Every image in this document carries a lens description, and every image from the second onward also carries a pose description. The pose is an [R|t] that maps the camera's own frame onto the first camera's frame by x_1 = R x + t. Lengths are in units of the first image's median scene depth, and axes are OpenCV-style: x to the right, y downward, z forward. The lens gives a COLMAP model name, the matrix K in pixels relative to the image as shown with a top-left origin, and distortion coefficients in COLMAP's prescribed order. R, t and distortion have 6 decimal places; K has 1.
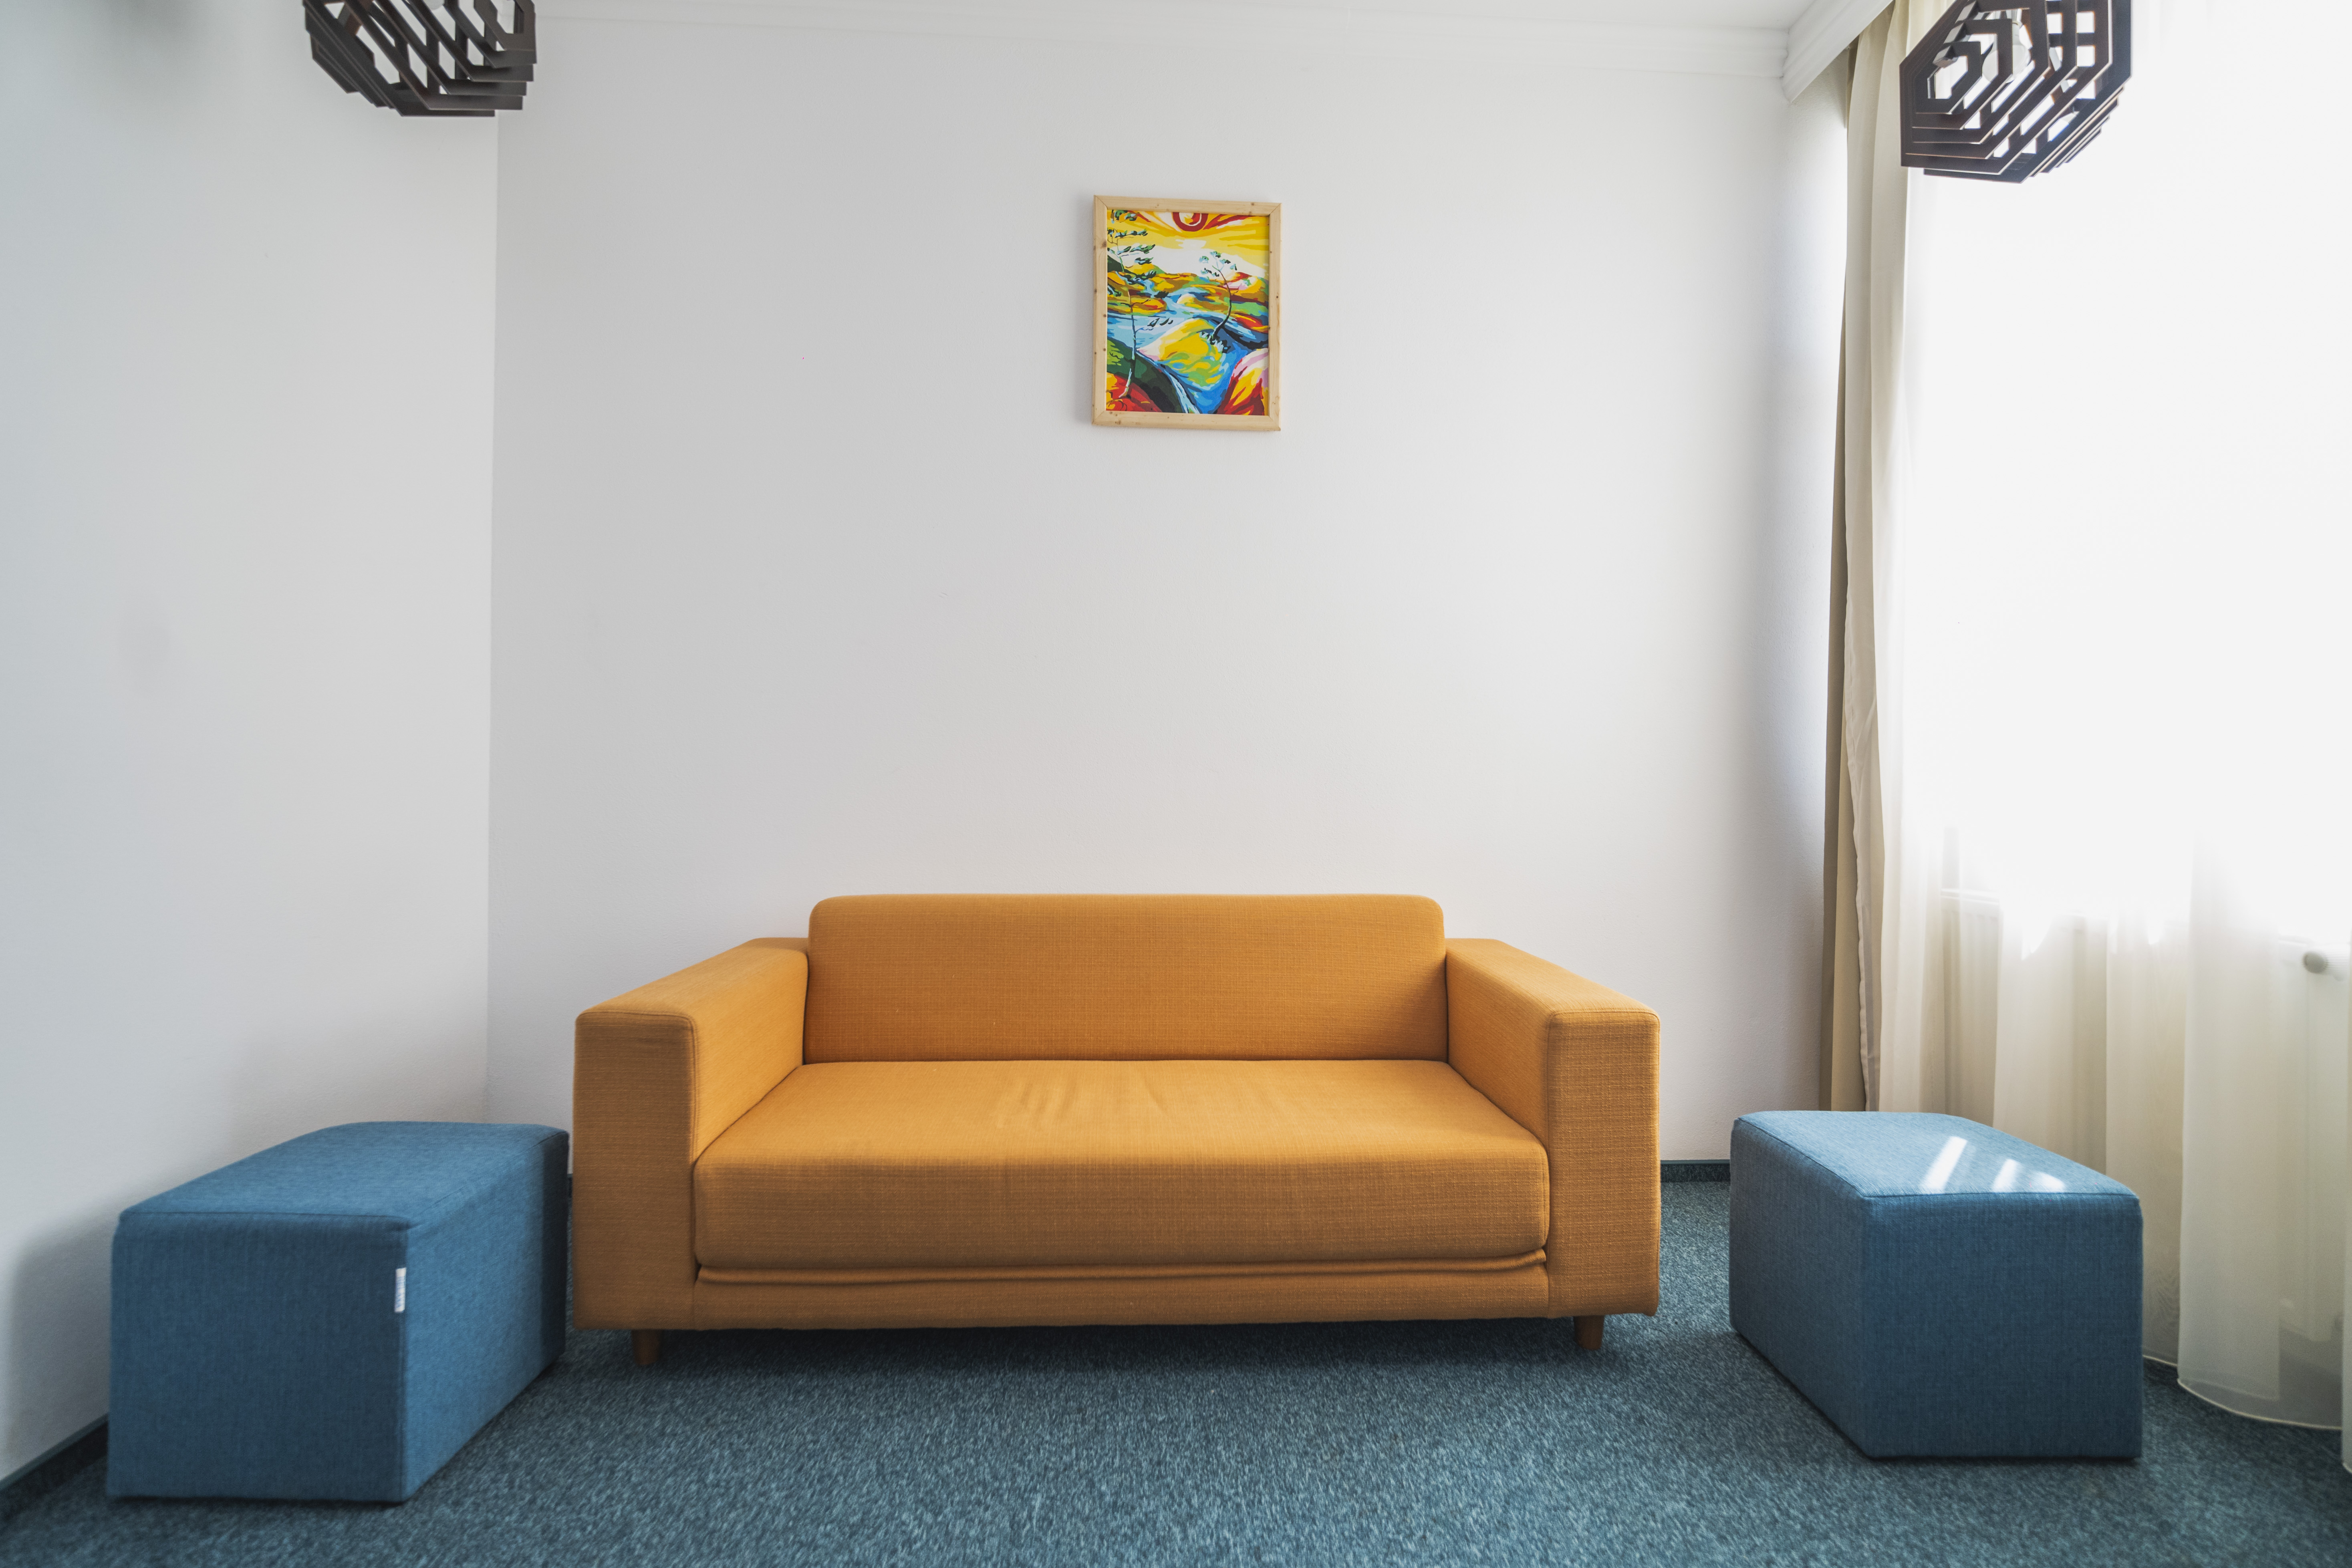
lens RADIAL K [[1119.7, 0, 1160.5], [0, 1119.7, 781.6], [0, 0, 1]] dist [-0.001698, -0.003636]
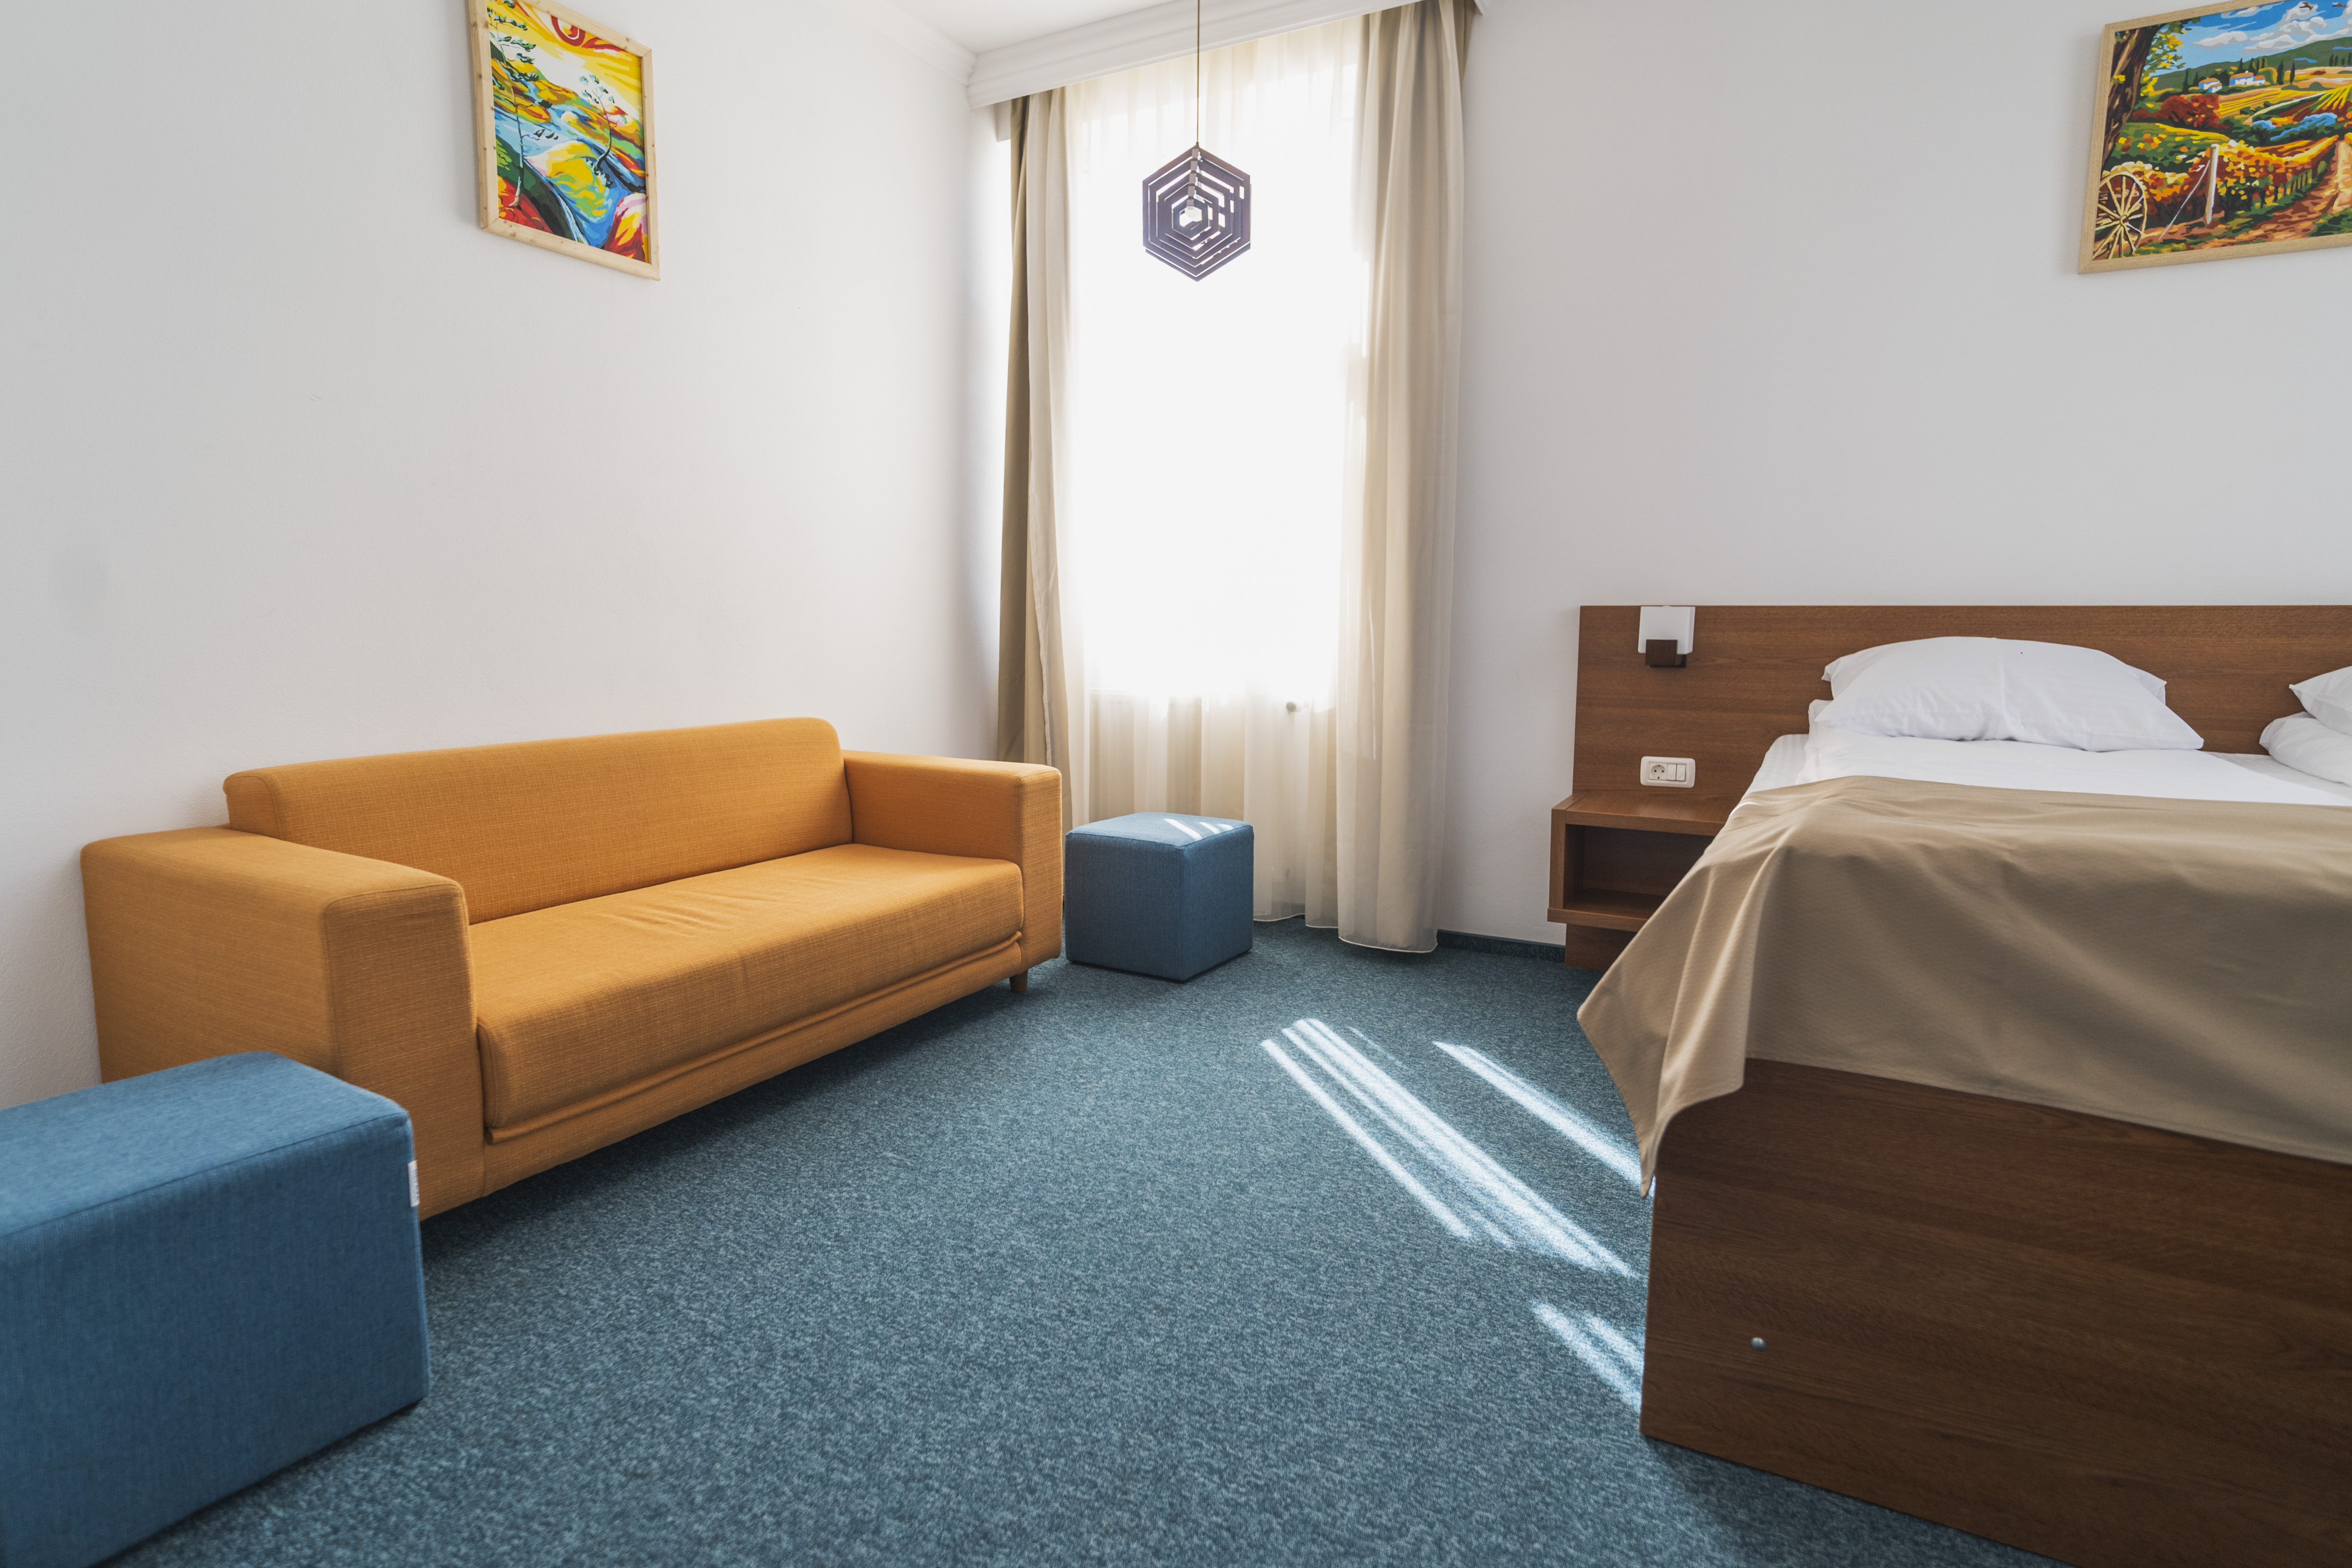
lens RADIAL K [[1169.7, 0, 1222.2], [0, 1169.7, 768.4], [0, 0, 1]] dist [-0.016041, 0.008383]
pose [[0.516256, -0.112733, 0.848982, -0.603580], [-0.002536, 0.991093, 0.133146, -0.011526], [-0.856431, -0.070890, 0.511372, -0.029930]]
